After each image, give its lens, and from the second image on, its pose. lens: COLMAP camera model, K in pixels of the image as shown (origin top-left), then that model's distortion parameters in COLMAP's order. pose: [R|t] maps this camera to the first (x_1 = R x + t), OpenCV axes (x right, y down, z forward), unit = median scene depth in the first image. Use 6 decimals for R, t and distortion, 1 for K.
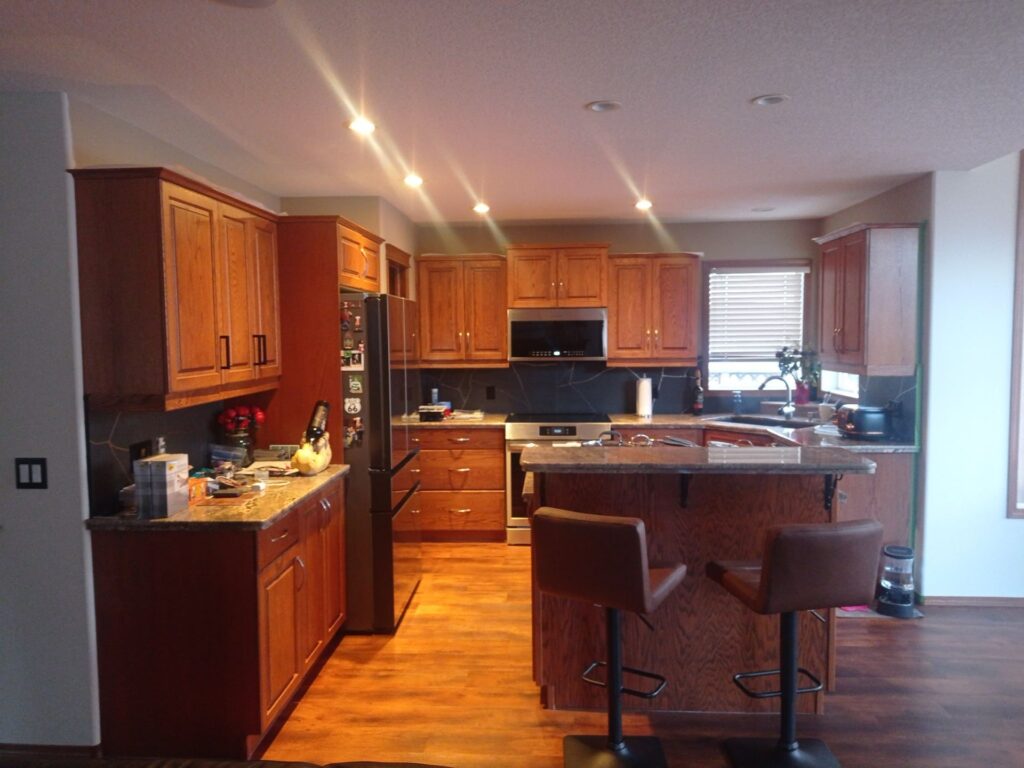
lens RADIAL K [[767.3, 0, 505.6], [0, 767.3, 383.8], [0, 0, 1]] dist [0.067503, -0.063927]
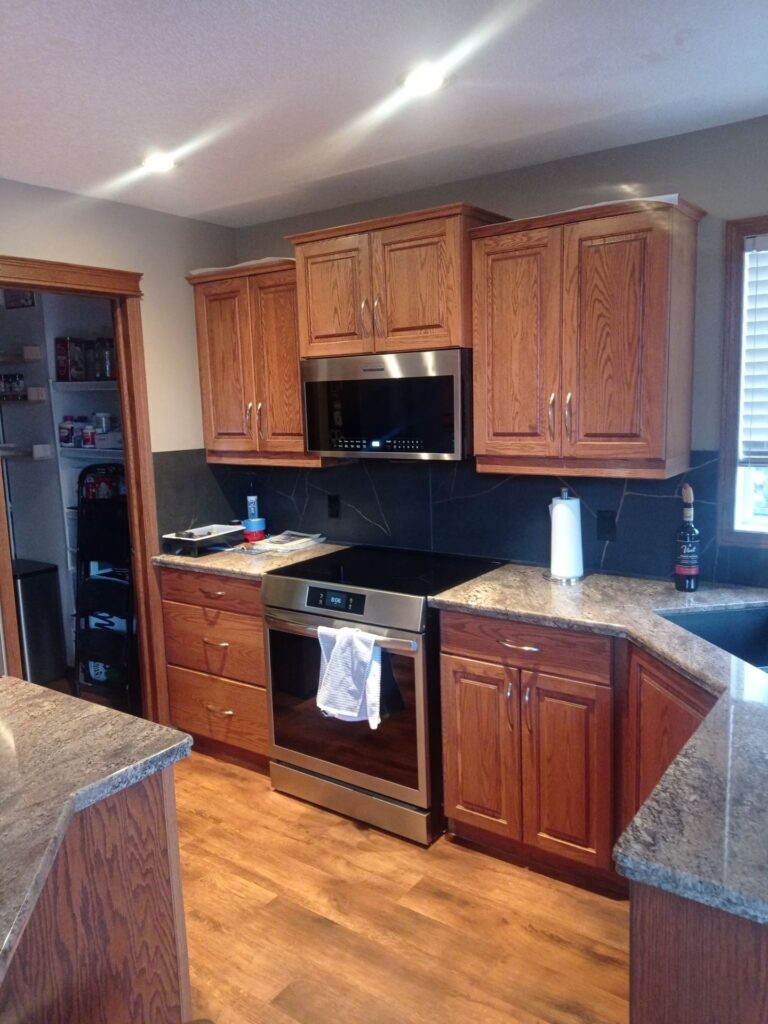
lens RADIAL K [[767.3, 0, 385.3], [0, 767.3, 506.5], [0, 0, 1]] dist [0.067503, -0.063927]
pose [[0.849242, 0.056408, -0.524983, 0.383641], [-0.011241, 0.995983, 0.088832, -0.048625], [0.527885, -0.069539, 0.846464, 0.632893]]
